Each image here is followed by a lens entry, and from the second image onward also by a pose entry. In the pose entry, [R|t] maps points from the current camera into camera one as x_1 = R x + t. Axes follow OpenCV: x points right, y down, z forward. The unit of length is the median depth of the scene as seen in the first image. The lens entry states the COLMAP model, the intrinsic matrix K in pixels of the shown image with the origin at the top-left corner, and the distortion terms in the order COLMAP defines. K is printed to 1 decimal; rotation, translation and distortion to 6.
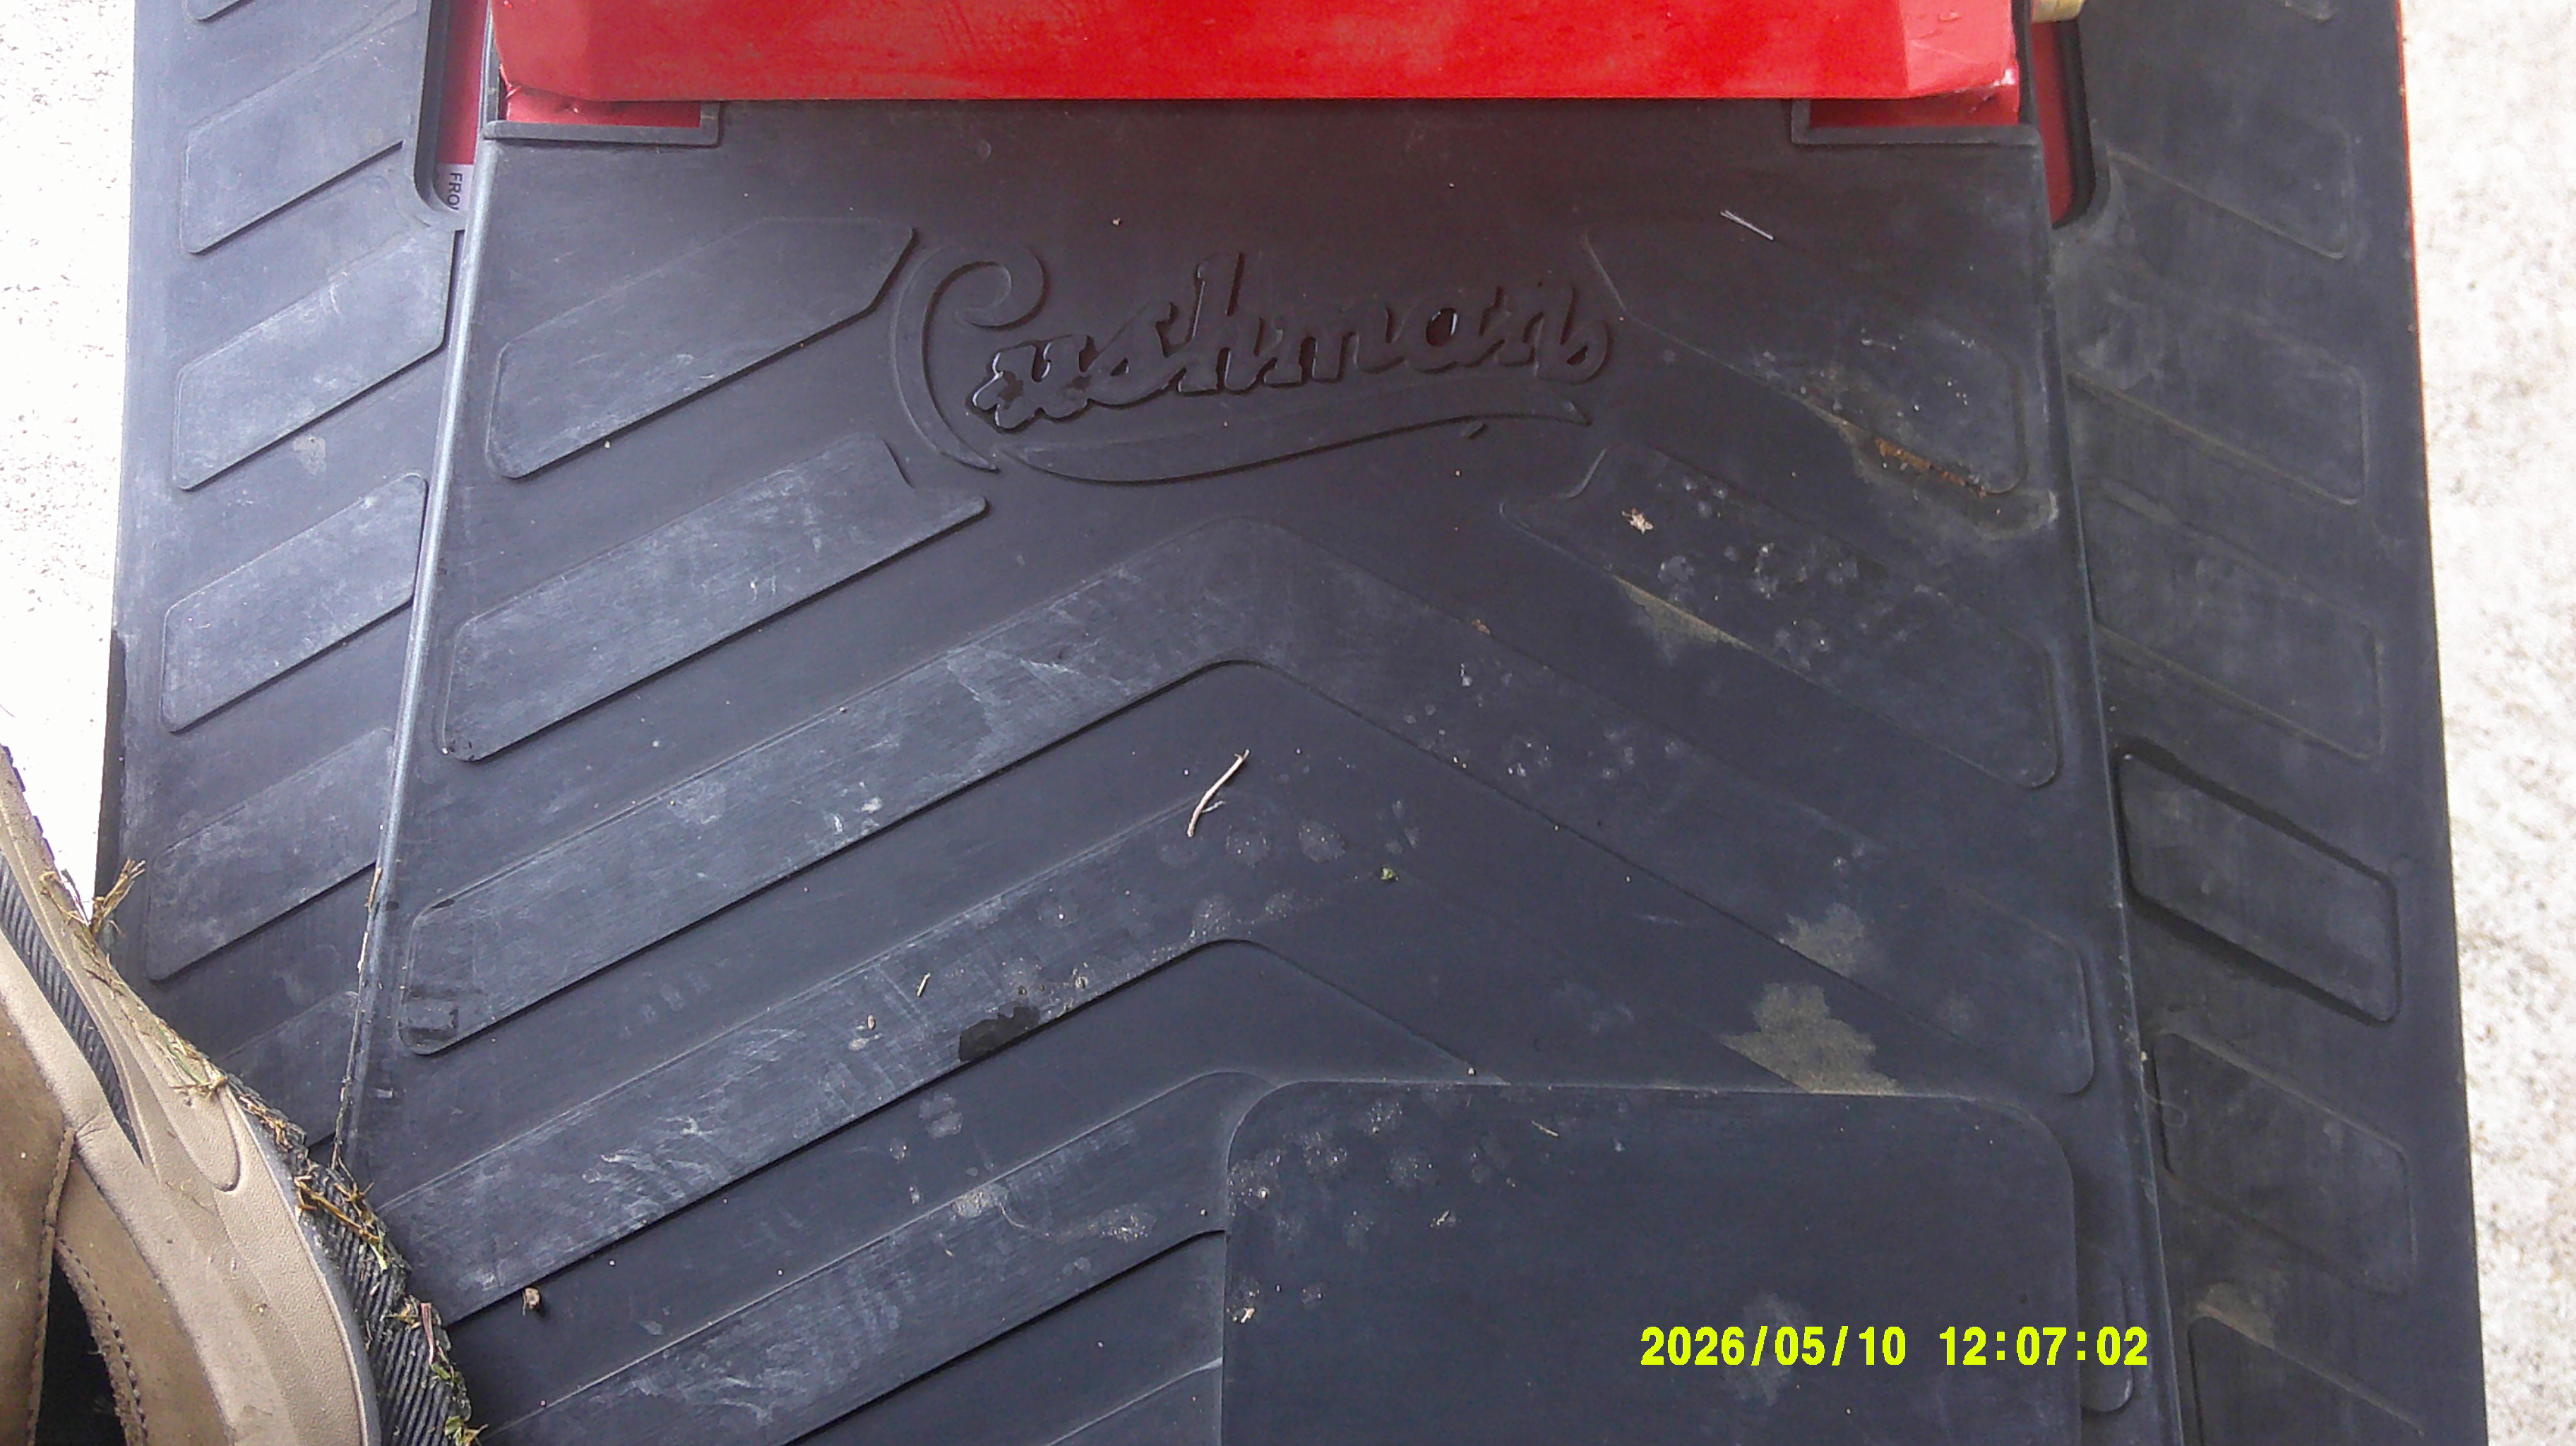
lens RADIAL K [[2424.8, 0, 1279.9], [0, 2424.8, 647.9], [0, 0, 1]] dist [0.112959, -0.238843]
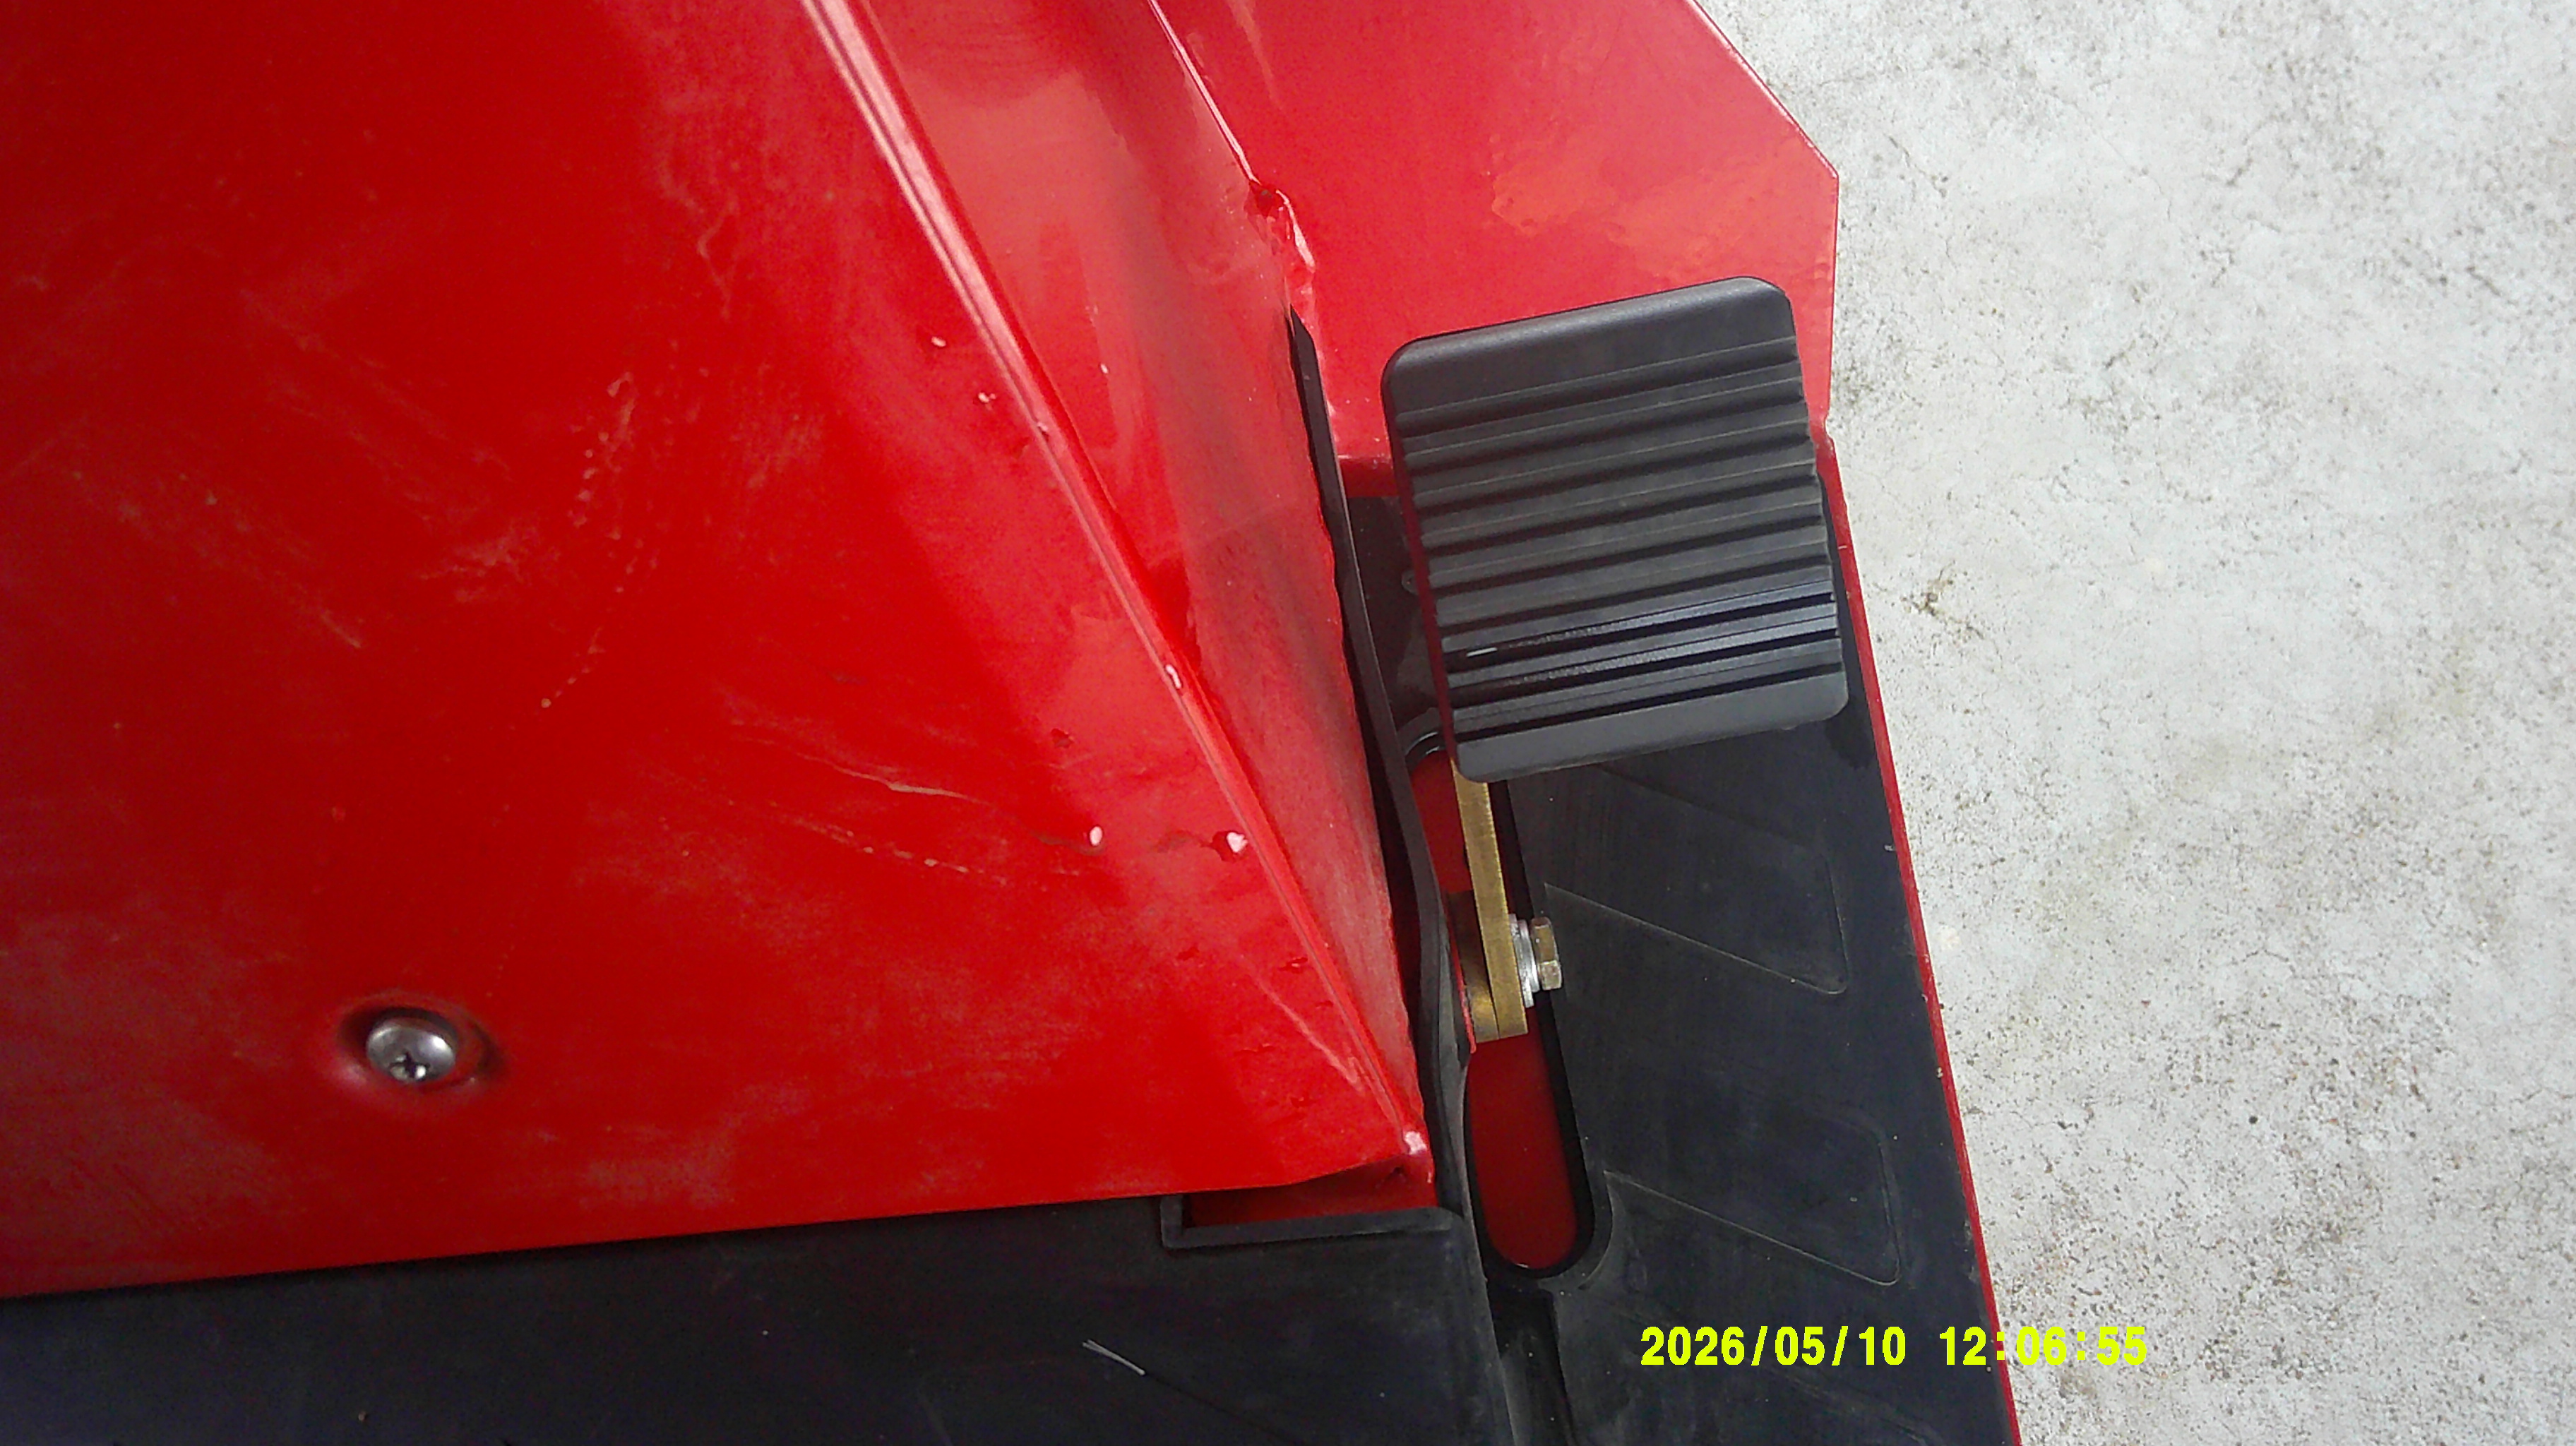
lens RADIAL K [[2400.0, 0, 1265.8], [0, 2400.0, 674.5], [0, 0, 1]] dist [0.095903, -0.195806]
pose [[0.995342, -0.094973, -0.016570, 0.251985], [0.087052, 0.959232, -0.268879, -0.154812], [0.041431, 0.266184, 0.963031, 0.143844]]
